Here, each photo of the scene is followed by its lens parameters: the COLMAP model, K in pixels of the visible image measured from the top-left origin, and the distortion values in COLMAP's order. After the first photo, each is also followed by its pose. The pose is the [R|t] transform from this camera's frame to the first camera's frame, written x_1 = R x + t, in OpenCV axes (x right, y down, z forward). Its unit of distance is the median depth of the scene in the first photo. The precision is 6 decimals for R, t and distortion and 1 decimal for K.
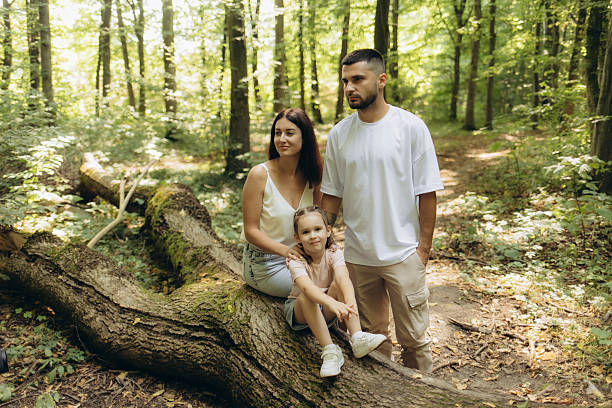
lens RADIAL K [[594.7, 0, 305.6], [0, 594.7, 203.6], [0, 0, 1]] dist [0.013285, 0.000000]
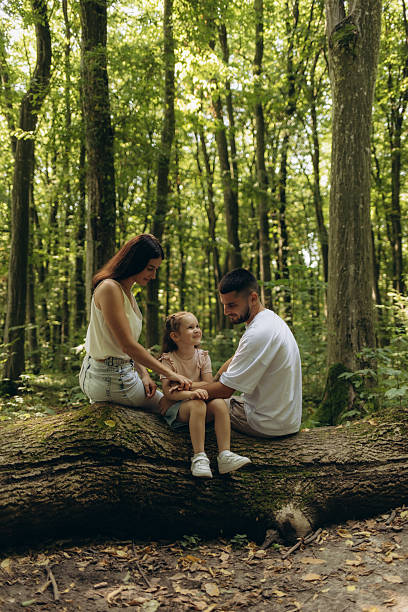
lens RADIAL K [[594.7, 0, 202.4], [0, 594.7, 305.4], [0, 0, 1]] dist [0.013285, 0.000000]
pose [[0.469231, 0.087765, 0.878704, -0.877047], [0.145037, 0.973877, -0.174721, 0.172765], [-0.871084, 0.209429, 0.444244, 0.385605]]
